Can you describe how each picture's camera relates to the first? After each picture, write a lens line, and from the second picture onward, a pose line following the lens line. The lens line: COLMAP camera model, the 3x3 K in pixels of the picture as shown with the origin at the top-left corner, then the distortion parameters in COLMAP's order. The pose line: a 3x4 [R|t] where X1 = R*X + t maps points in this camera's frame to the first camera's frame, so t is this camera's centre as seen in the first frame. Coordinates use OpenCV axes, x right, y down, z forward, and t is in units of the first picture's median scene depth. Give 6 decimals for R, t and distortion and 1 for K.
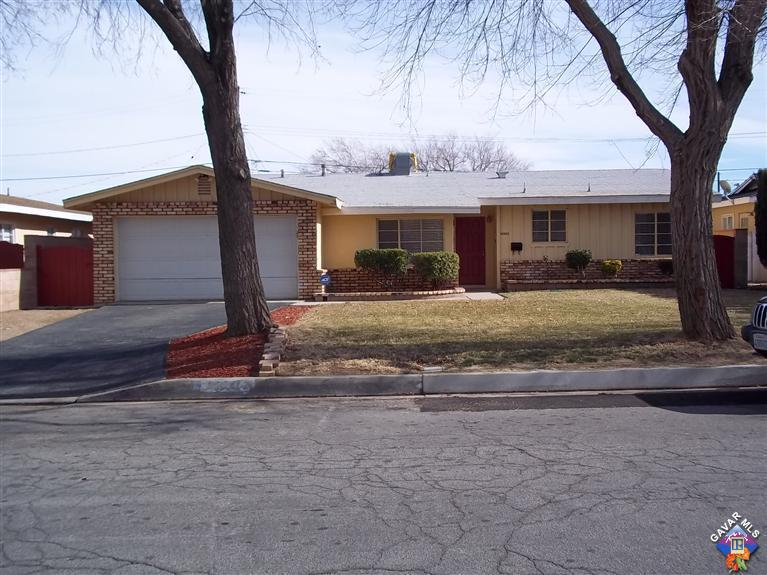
lens RADIAL K [[794.9, 0, 383.5], [0, 794.9, 287.5], [0, 0, 1]] dist [0.001915, 0.036240]
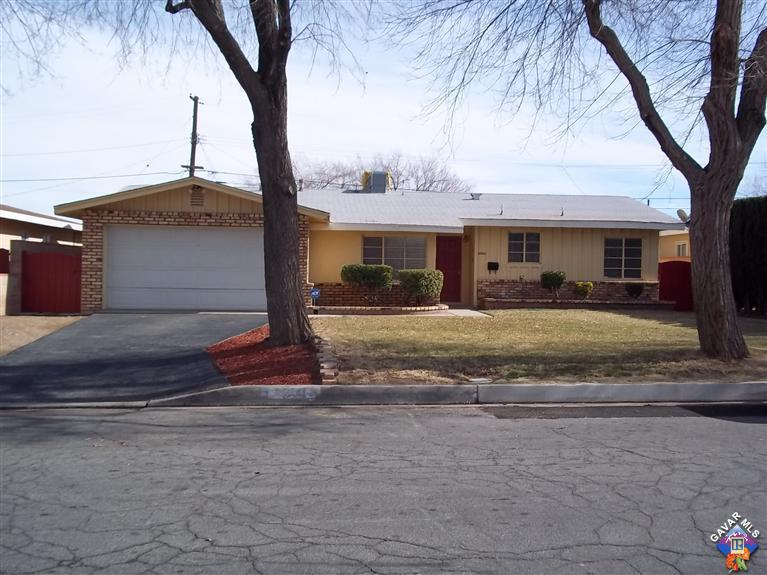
lens RADIAL K [[794.9, 0, 383.5], [0, 794.9, 287.5], [0, 0, 1]] dist [0.001915, 0.036240]
pose [[0.995796, 0.027225, 0.087463, -0.153773], [-0.025530, 0.999465, -0.020446, 0.002987], [-0.087973, 0.018127, 0.995958, -0.049087]]
